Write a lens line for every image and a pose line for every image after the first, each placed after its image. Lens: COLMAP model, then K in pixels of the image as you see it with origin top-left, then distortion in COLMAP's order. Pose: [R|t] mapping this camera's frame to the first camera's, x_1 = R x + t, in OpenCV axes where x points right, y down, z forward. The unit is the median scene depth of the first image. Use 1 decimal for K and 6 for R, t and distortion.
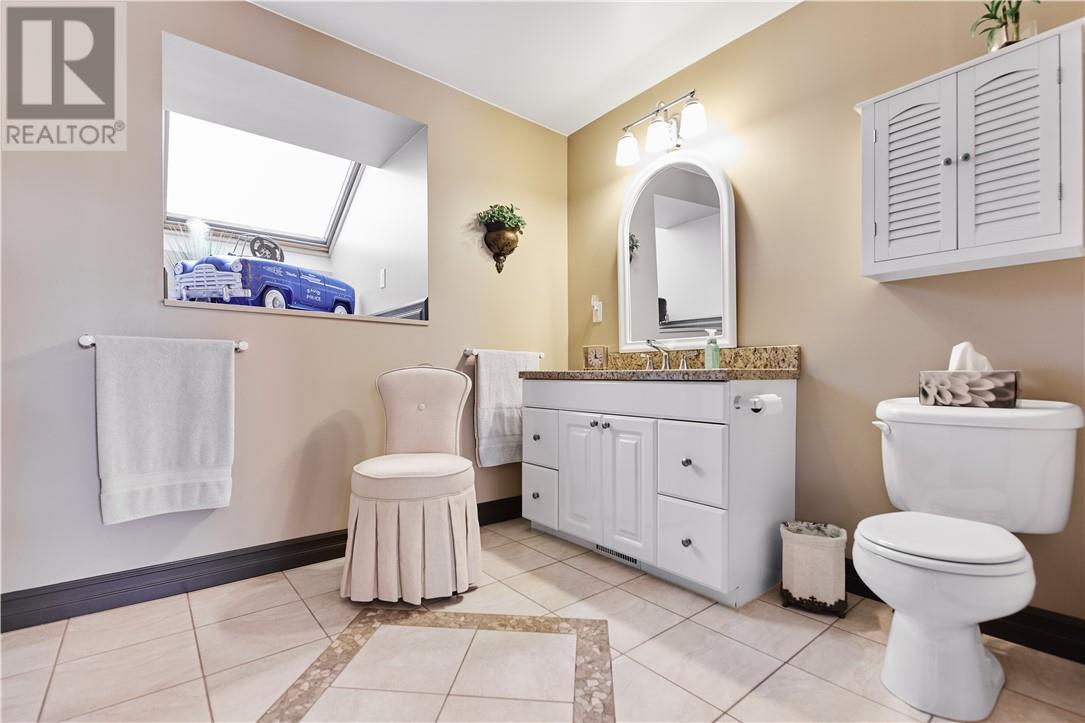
lens RADIAL K [[487.2, 0, 542.5], [0, 487.2, 361.5], [0, 0, 1]] dist [-0.003852, -0.001451]
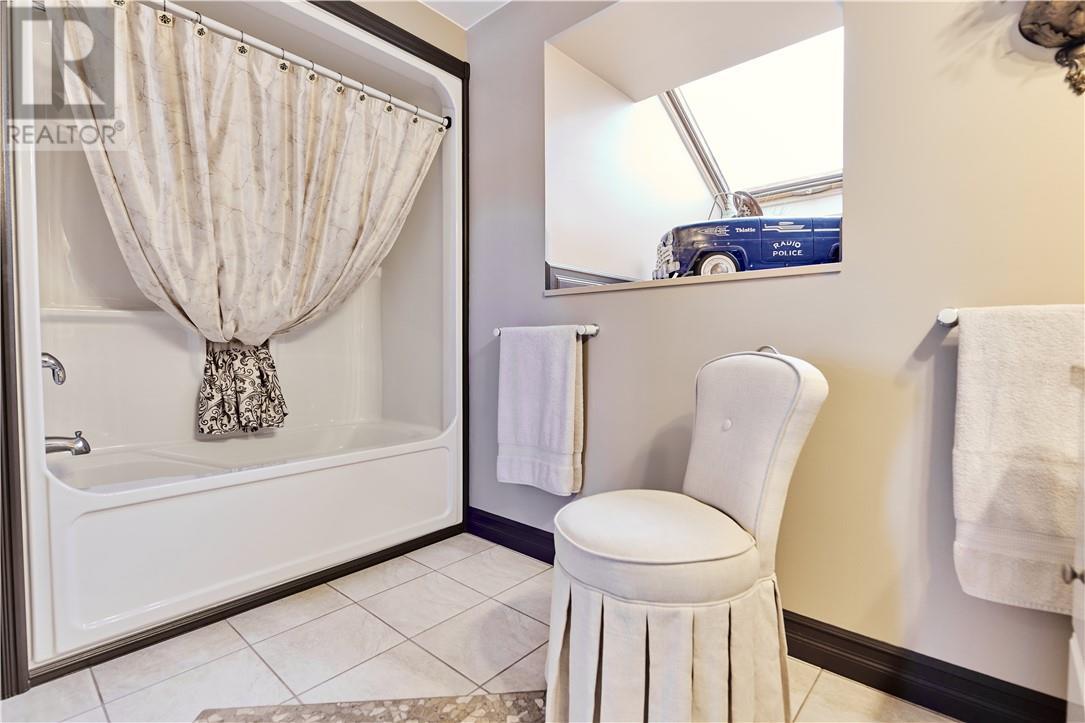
lens RADIAL K [[496.3, 0, 547.1], [0, 496.3, 354.9], [0, 0, 1]] dist [0.000572, -0.000466]
pose [[0.169691, 0.015188, -0.985380, 0.258835], [0.029906, 0.999341, 0.020553, -0.005311], [0.985043, -0.032956, 0.169125, 0.644232]]
